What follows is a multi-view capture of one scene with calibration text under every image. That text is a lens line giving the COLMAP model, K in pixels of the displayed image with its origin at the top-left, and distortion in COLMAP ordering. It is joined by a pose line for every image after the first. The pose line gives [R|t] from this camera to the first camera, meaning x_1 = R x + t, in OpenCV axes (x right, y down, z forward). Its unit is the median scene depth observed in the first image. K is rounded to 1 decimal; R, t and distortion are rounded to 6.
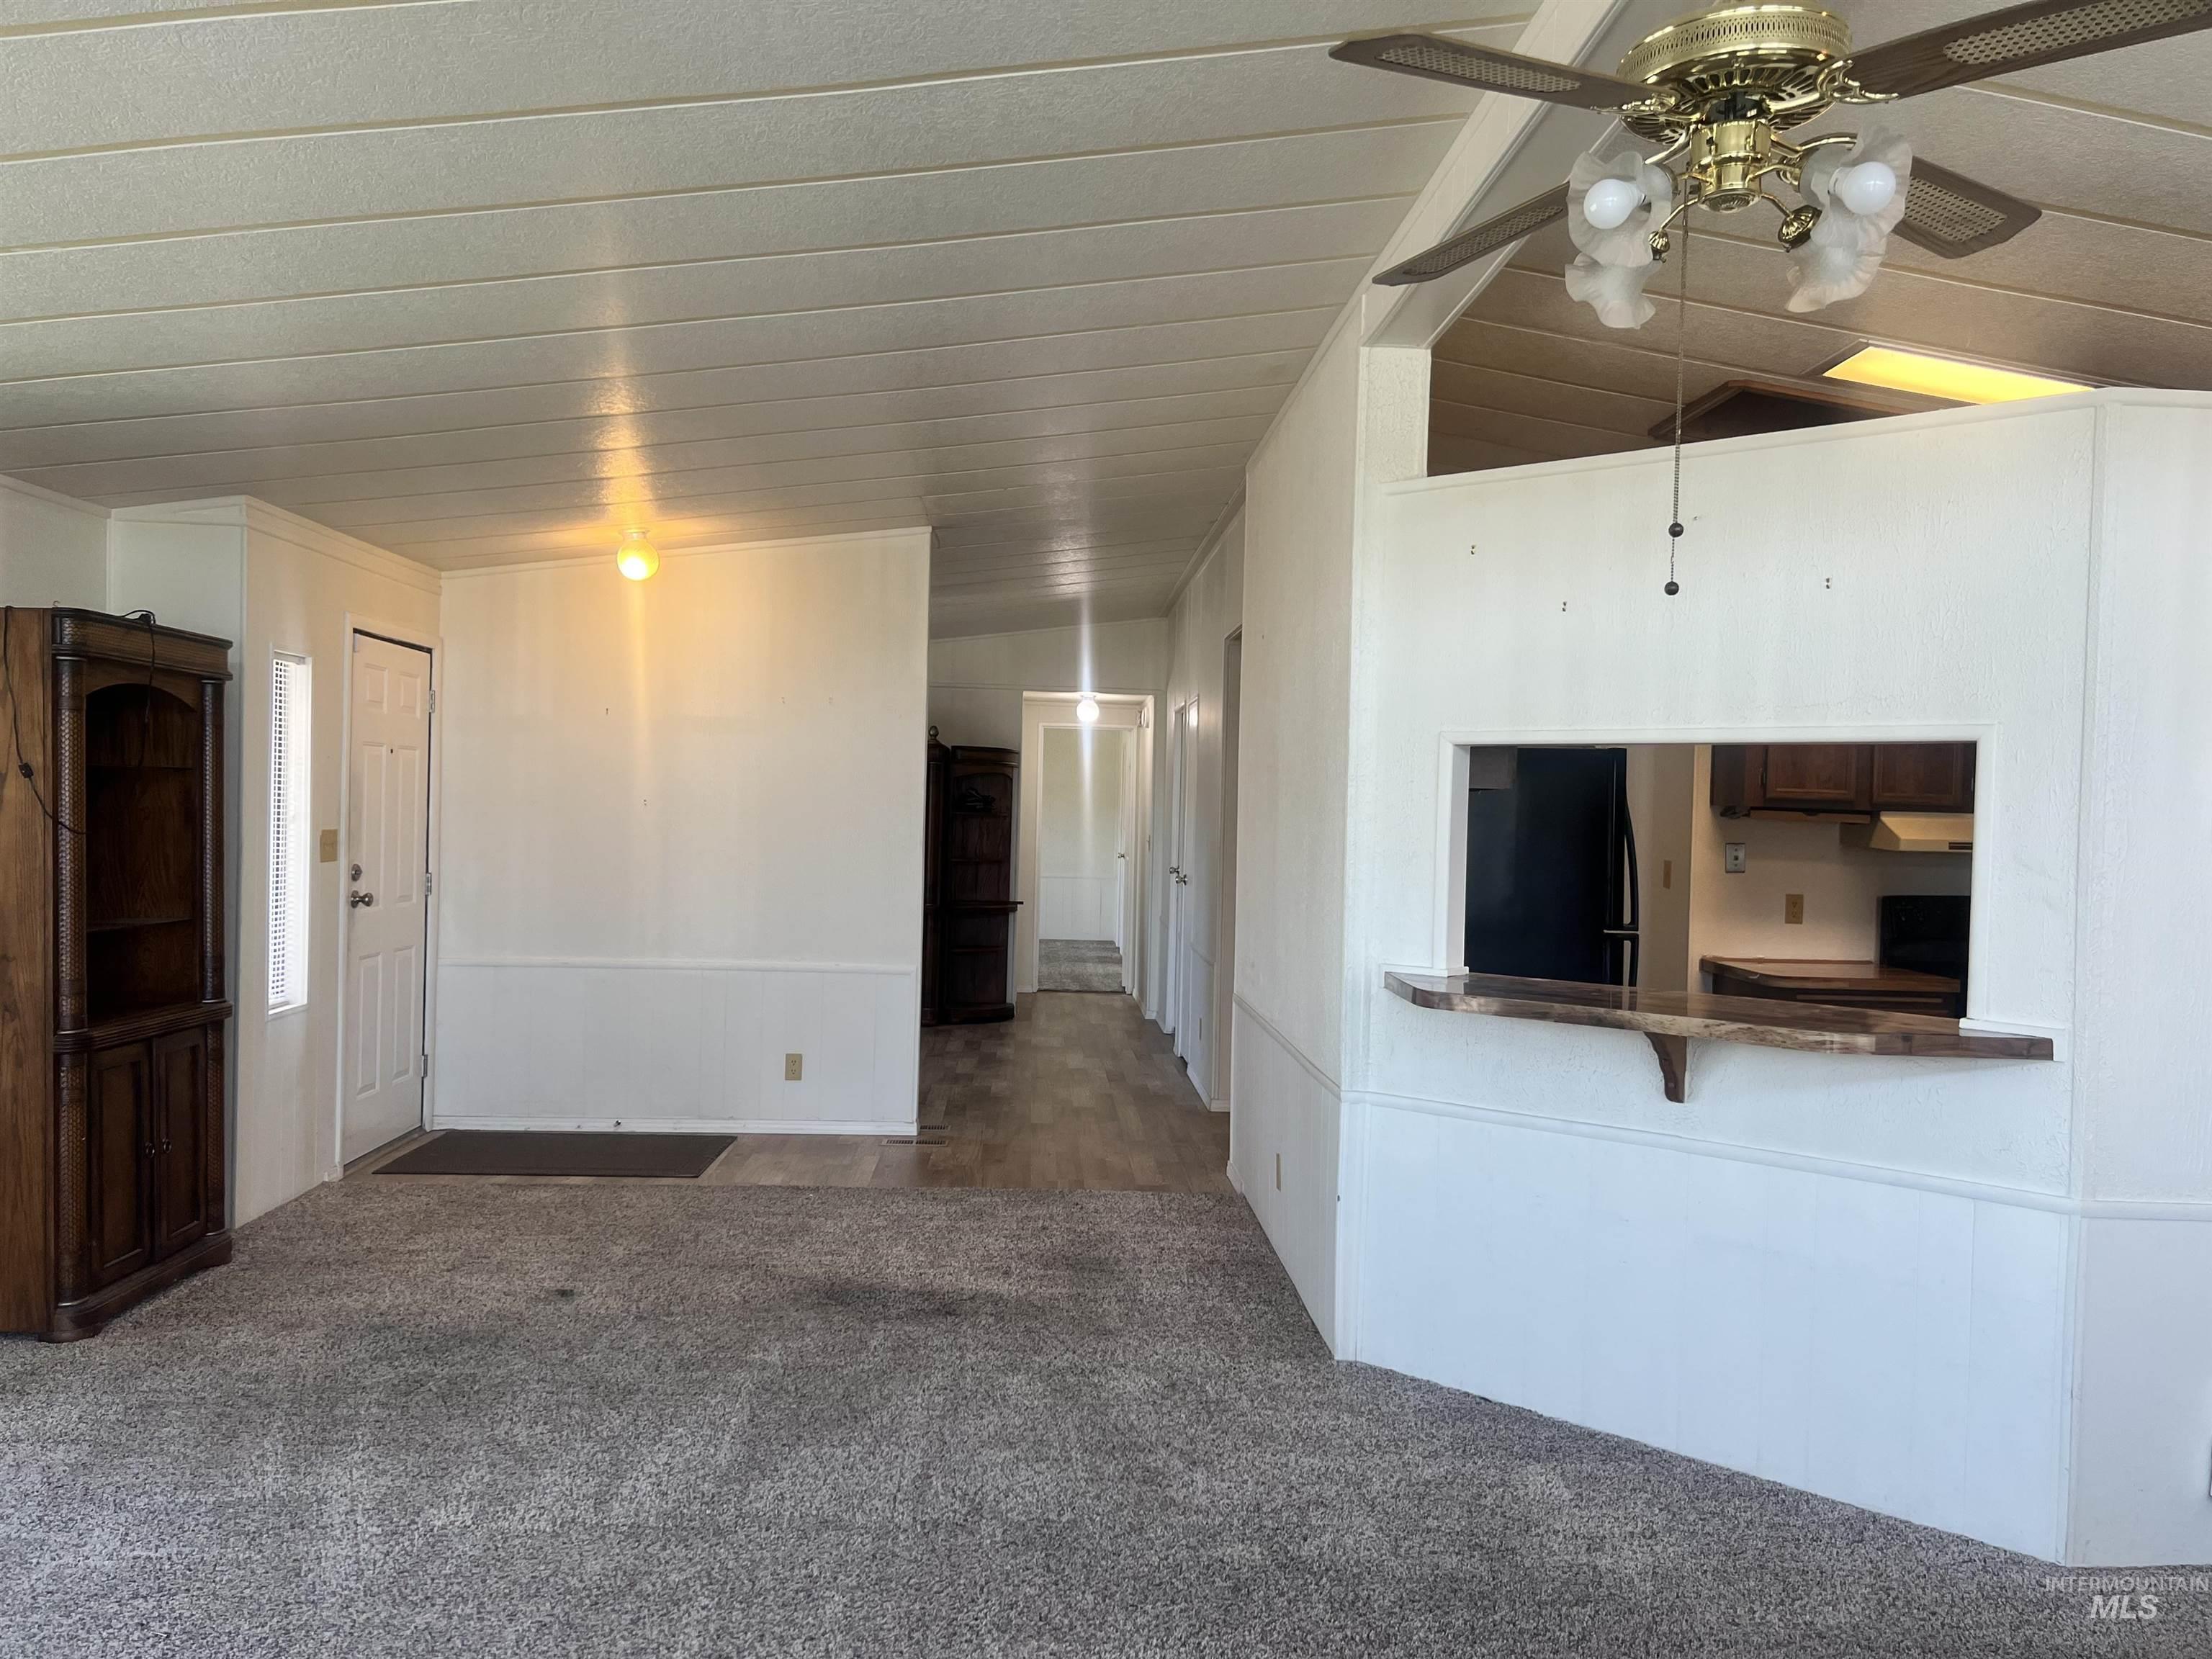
lens RADIAL K [[1680.9, 0, 1110.7], [0, 1680.9, 846.7], [0, 0, 1]] dist [0.031629, -0.050489]
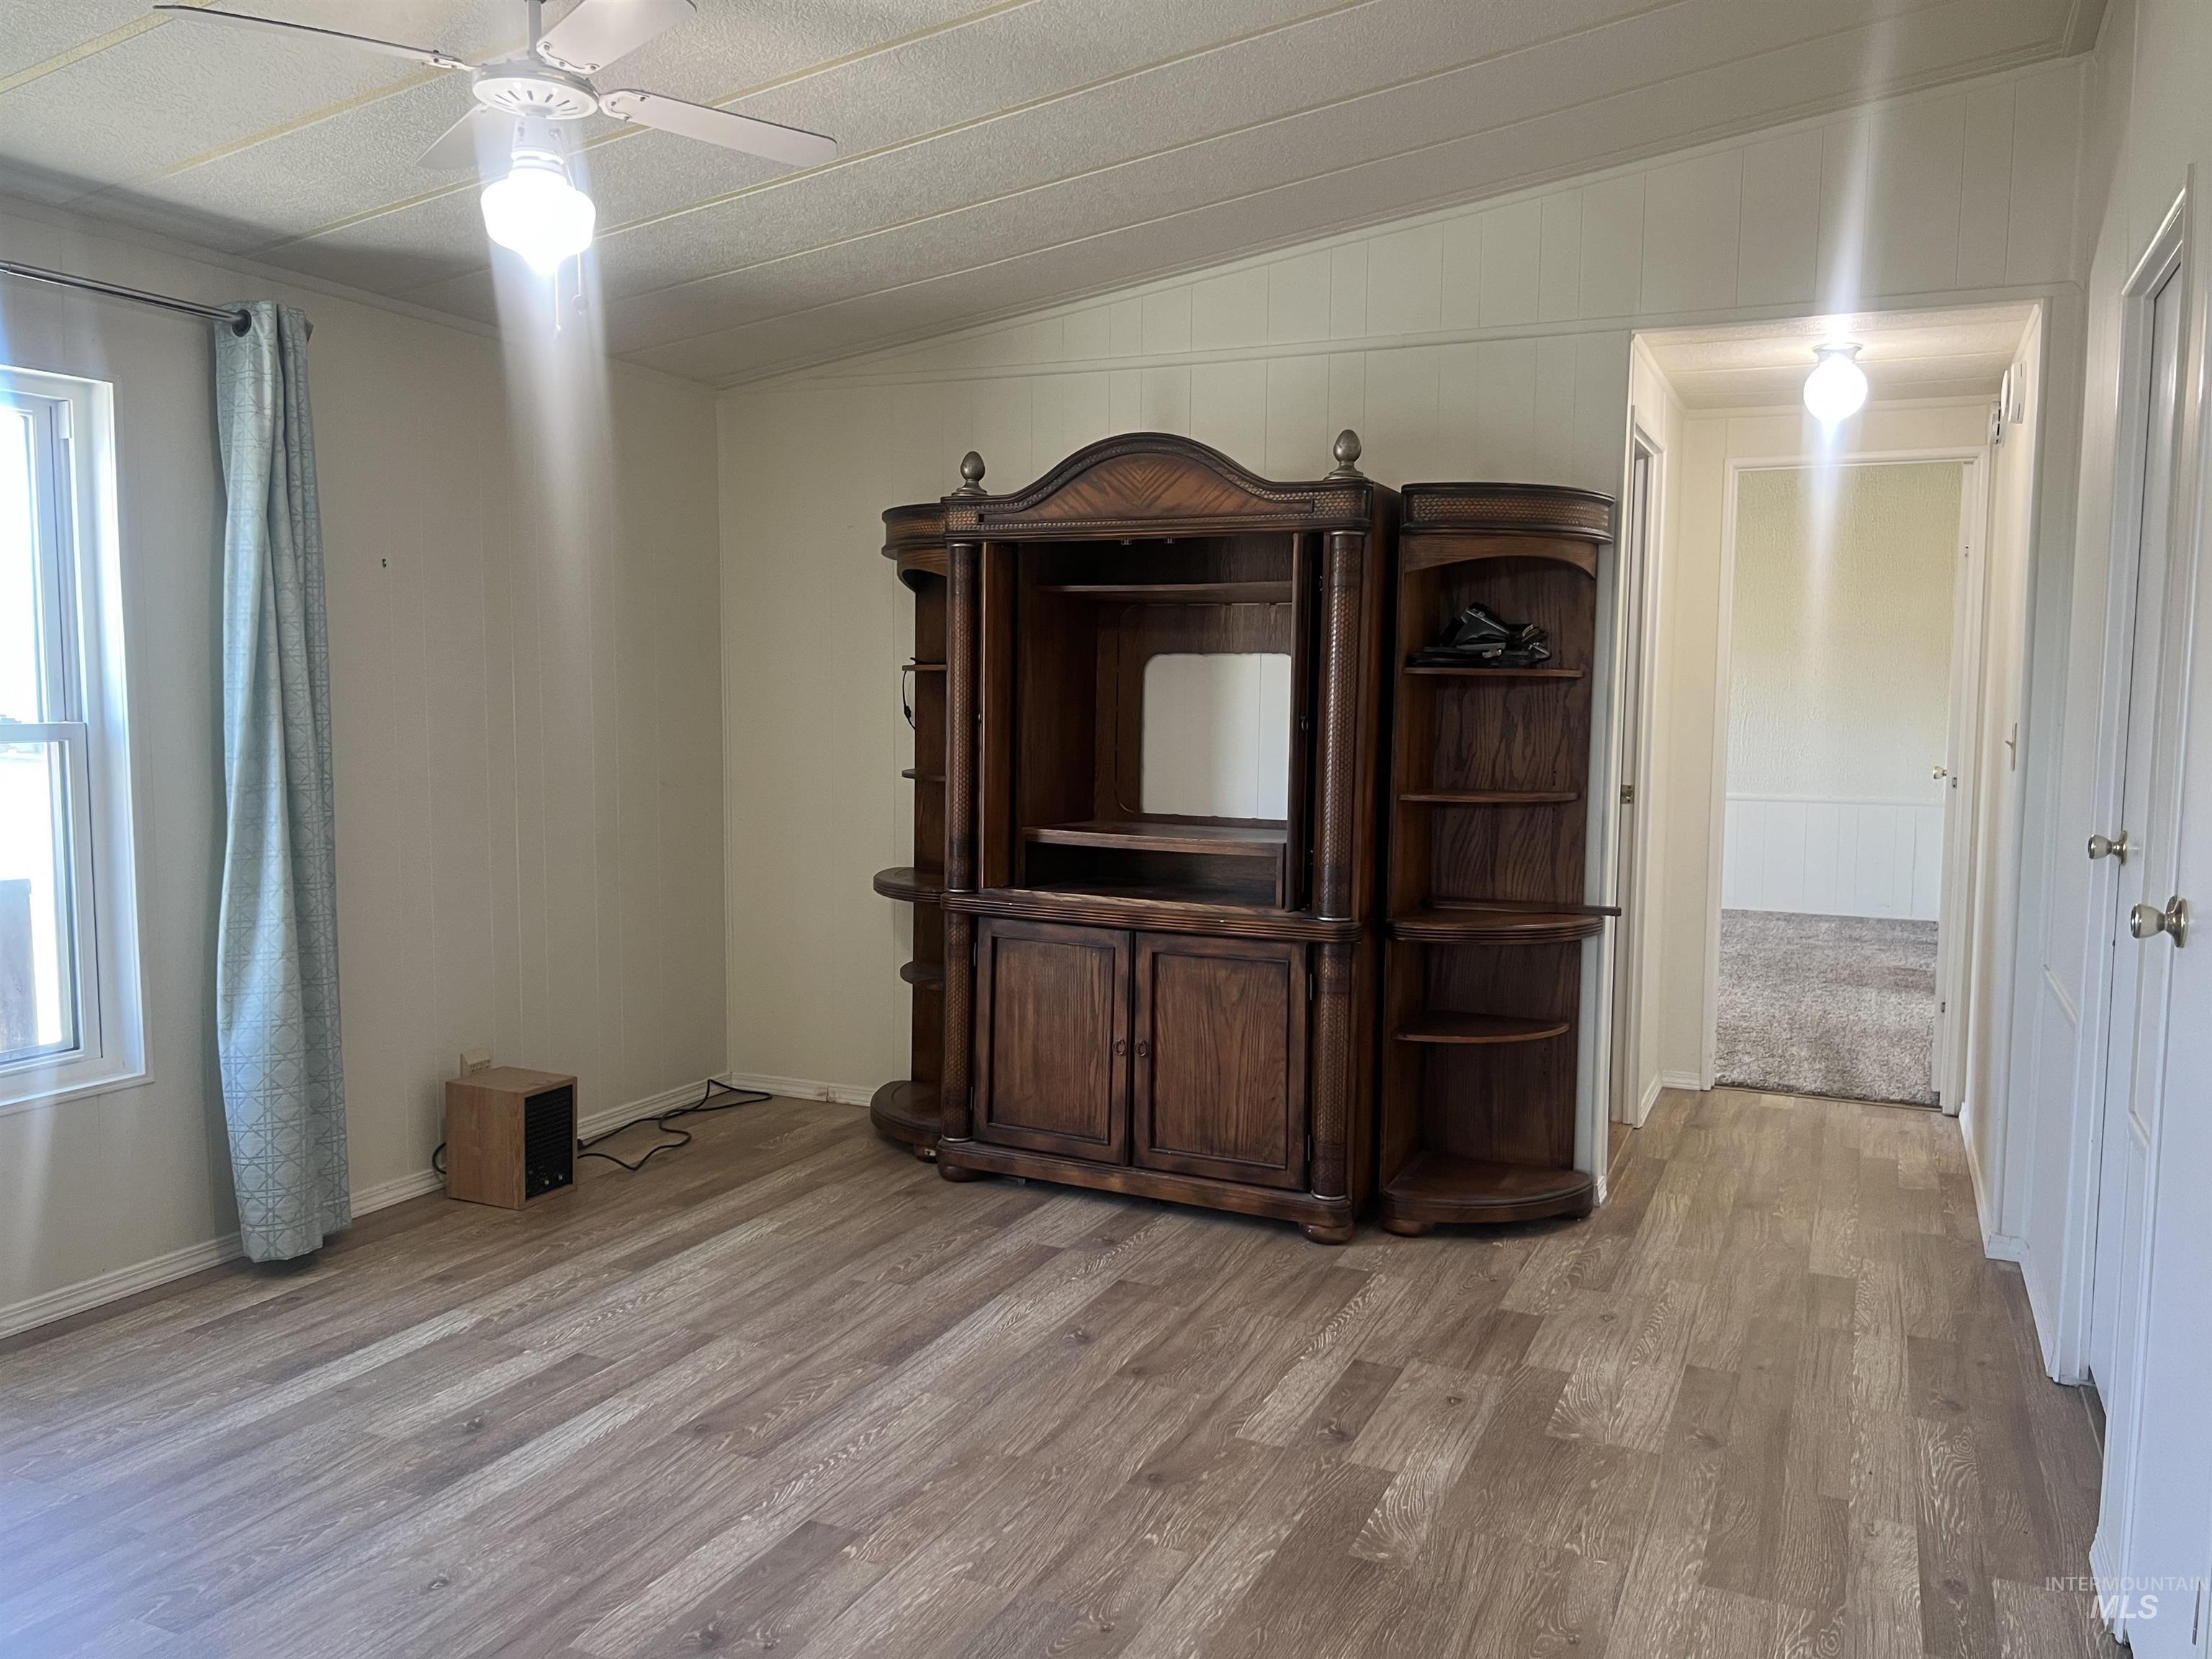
lens RADIAL K [[1669.0, 0, 1145.0], [0, 1669.0, 843.9], [0, 0, 1]] dist [0.065953, -0.076483]
pose [[0.896855, 0.027685, -0.441458, 0.017005], [0.000155, 0.998020, 0.062904, -0.005076], [0.442325, -0.056484, 0.895074, 0.622096]]
